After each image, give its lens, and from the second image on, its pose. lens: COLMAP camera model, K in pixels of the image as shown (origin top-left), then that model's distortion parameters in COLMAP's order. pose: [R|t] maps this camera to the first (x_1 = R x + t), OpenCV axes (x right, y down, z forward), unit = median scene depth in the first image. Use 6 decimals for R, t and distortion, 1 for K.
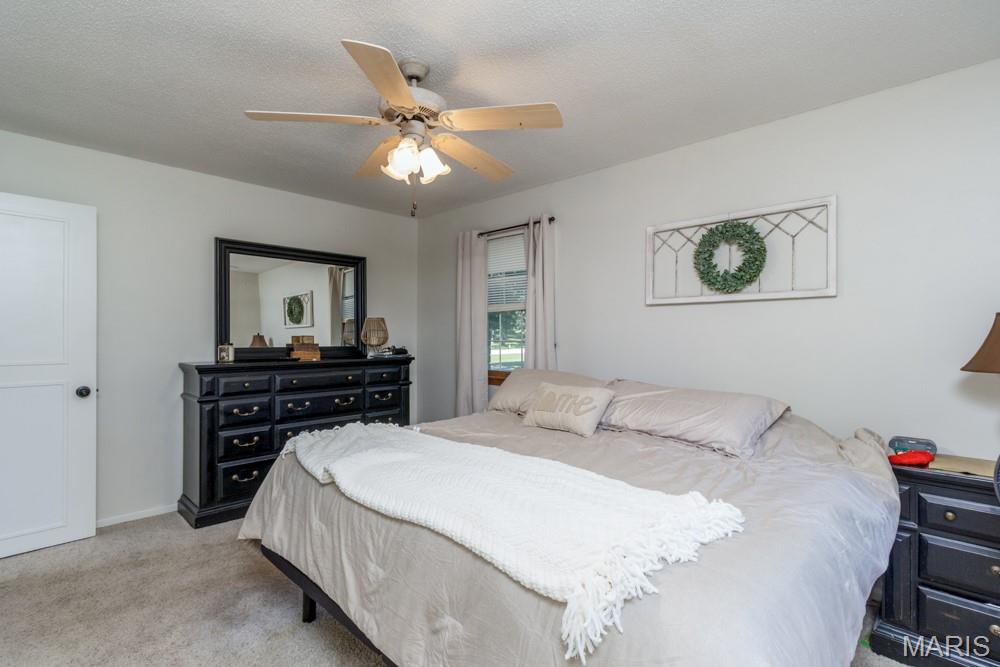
lens RADIAL K [[468.3, 0, 503.7], [0, 468.3, 332.7], [0, 0, 1]] dist [0.003683, 0.000995]
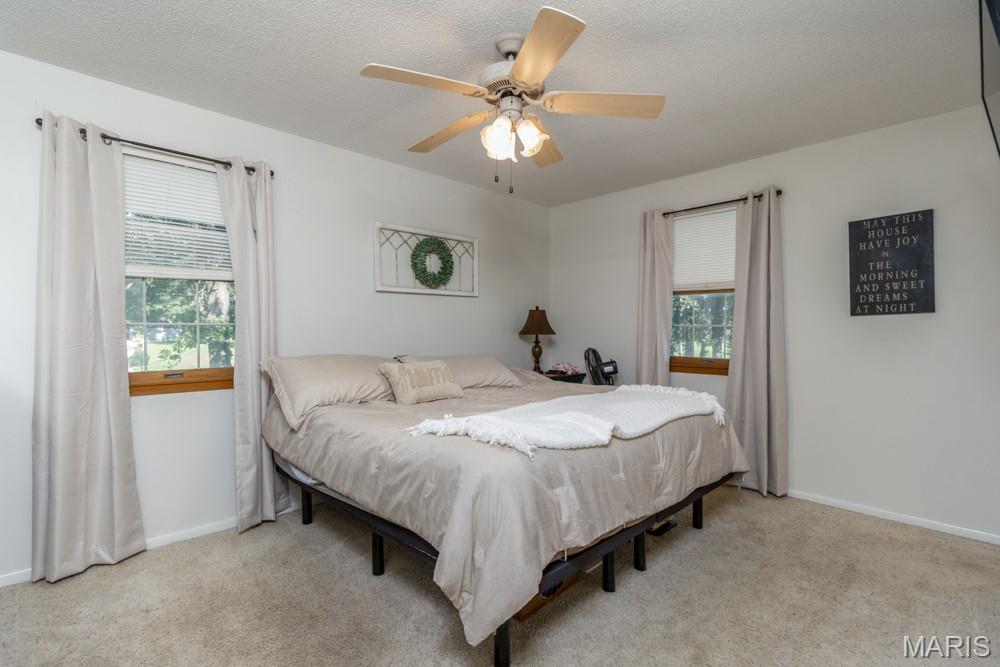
lens RADIAL K [[468.3, 0, 501.4], [0, 468.3, 336.3], [0, 0, 1]] dist [0.003683, 0.000995]
pose [[0.046150, -0.020505, 0.998724, -0.860128], [-0.006145, 0.999765, 0.020811, 0.026736], [-0.998916, -0.007098, 0.046013, 0.685075]]
